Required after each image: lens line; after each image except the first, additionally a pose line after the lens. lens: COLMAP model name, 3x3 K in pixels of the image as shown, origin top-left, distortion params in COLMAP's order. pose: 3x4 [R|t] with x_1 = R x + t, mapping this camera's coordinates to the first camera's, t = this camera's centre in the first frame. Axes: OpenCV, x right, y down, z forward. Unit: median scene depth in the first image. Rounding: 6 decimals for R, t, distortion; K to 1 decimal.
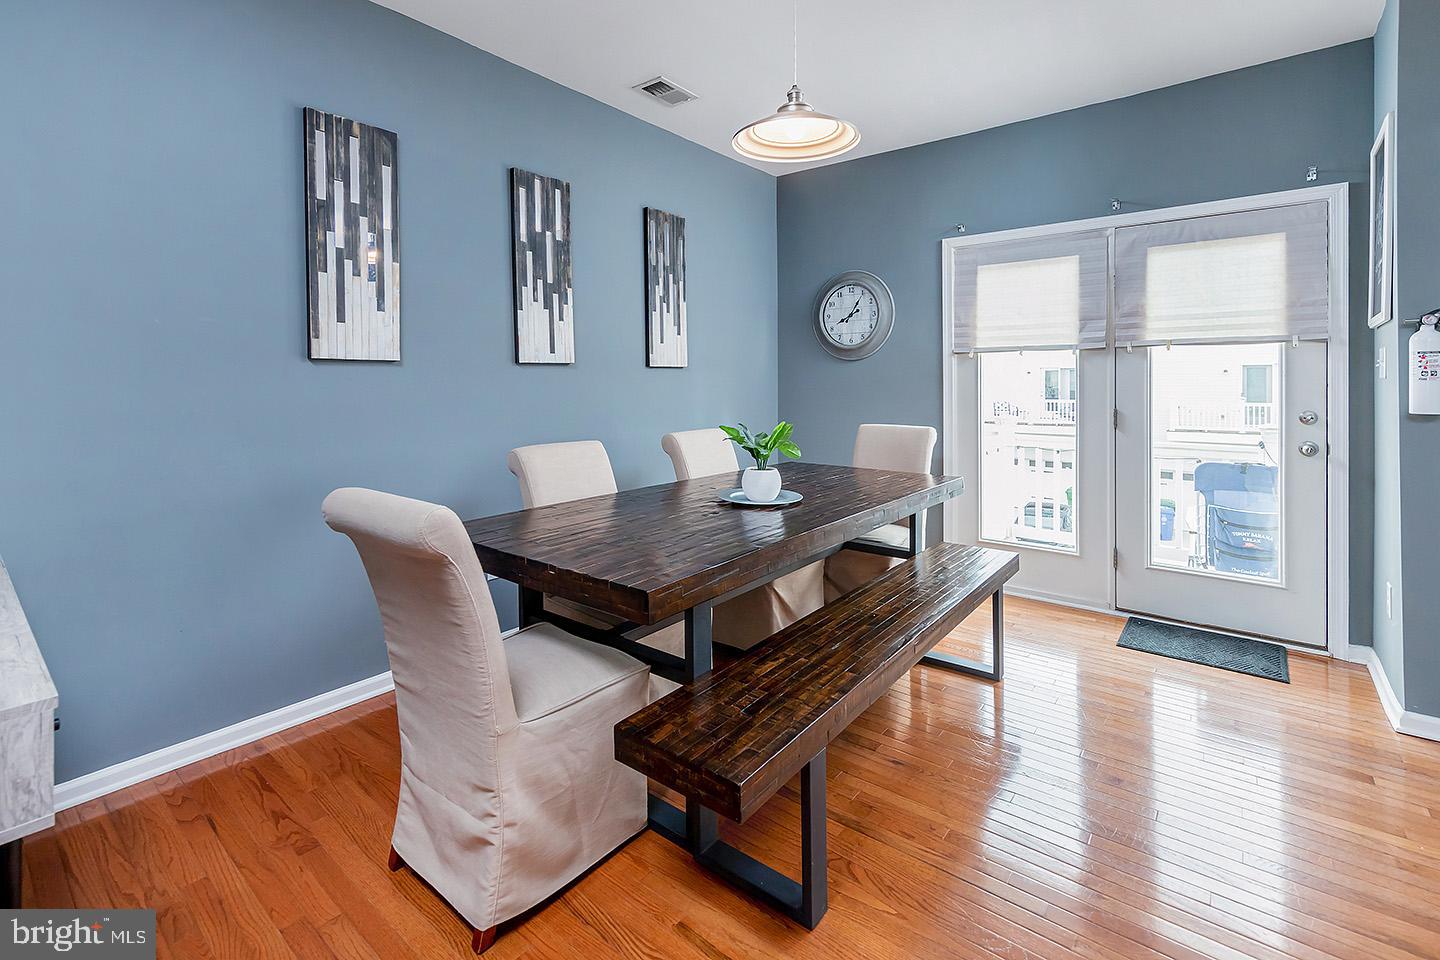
lens RADIAL K [[617.3, 0, 722.7], [0, 617.3, 387.8], [0, 0, 1]] dist [0.000905, 0.000103]
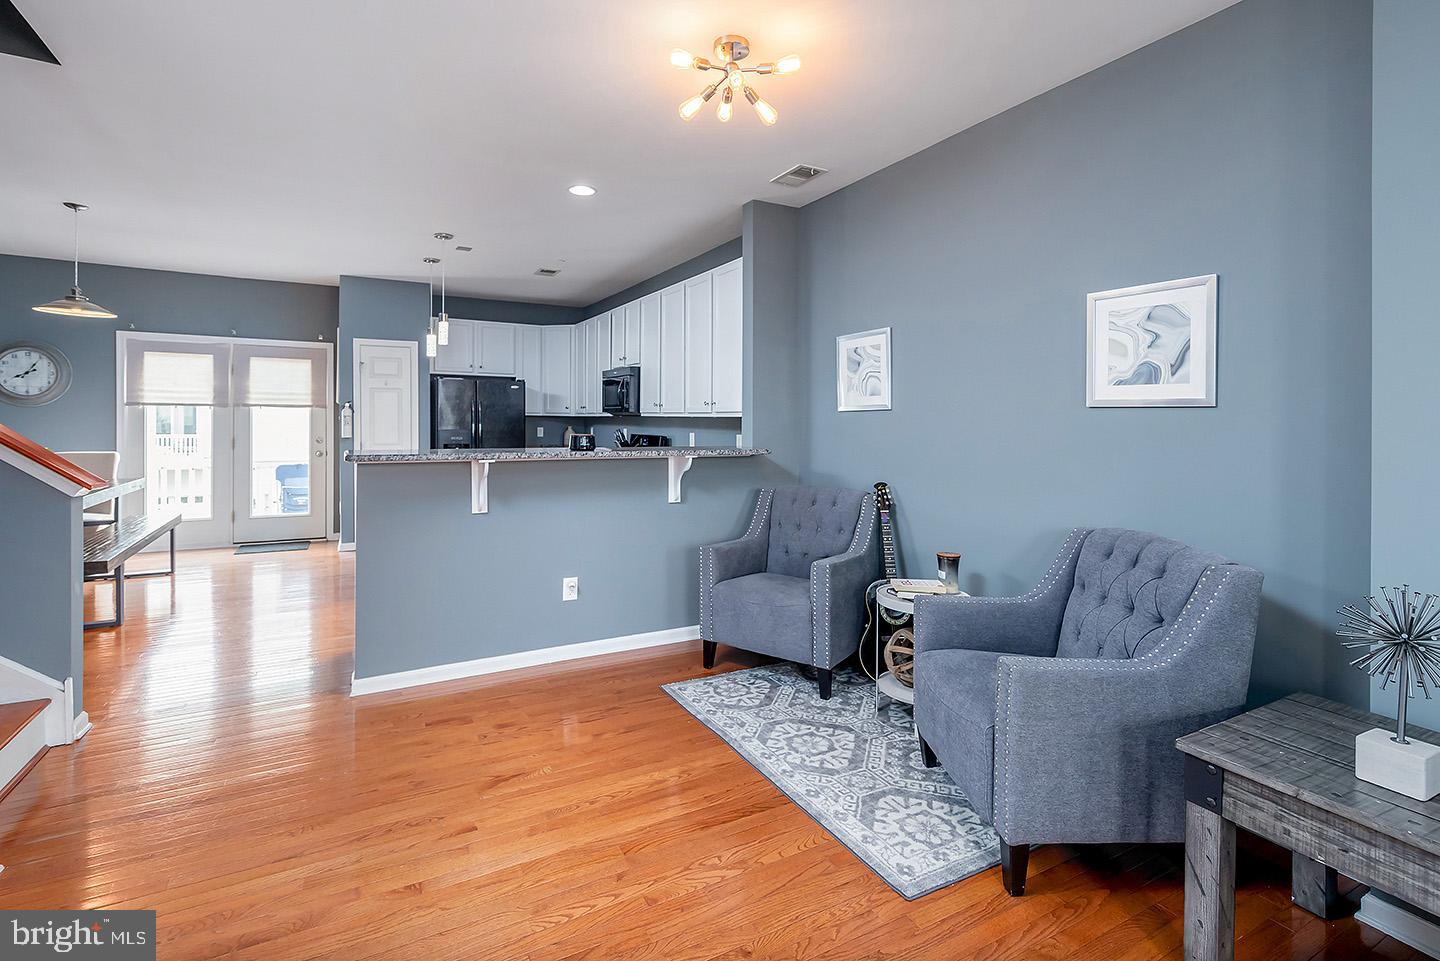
lens RADIAL K [[665.6, 0, 718.7], [0, 665.6, 422.6], [0, 0, 1]] dist [0.002217, 0.000944]
pose [[0.369331, 0.003851, 0.929290, -0.711911], [-0.006264, 0.999979, -0.001654, -0.019873], [-0.929277, -0.005210, 0.369347, -1.134771]]
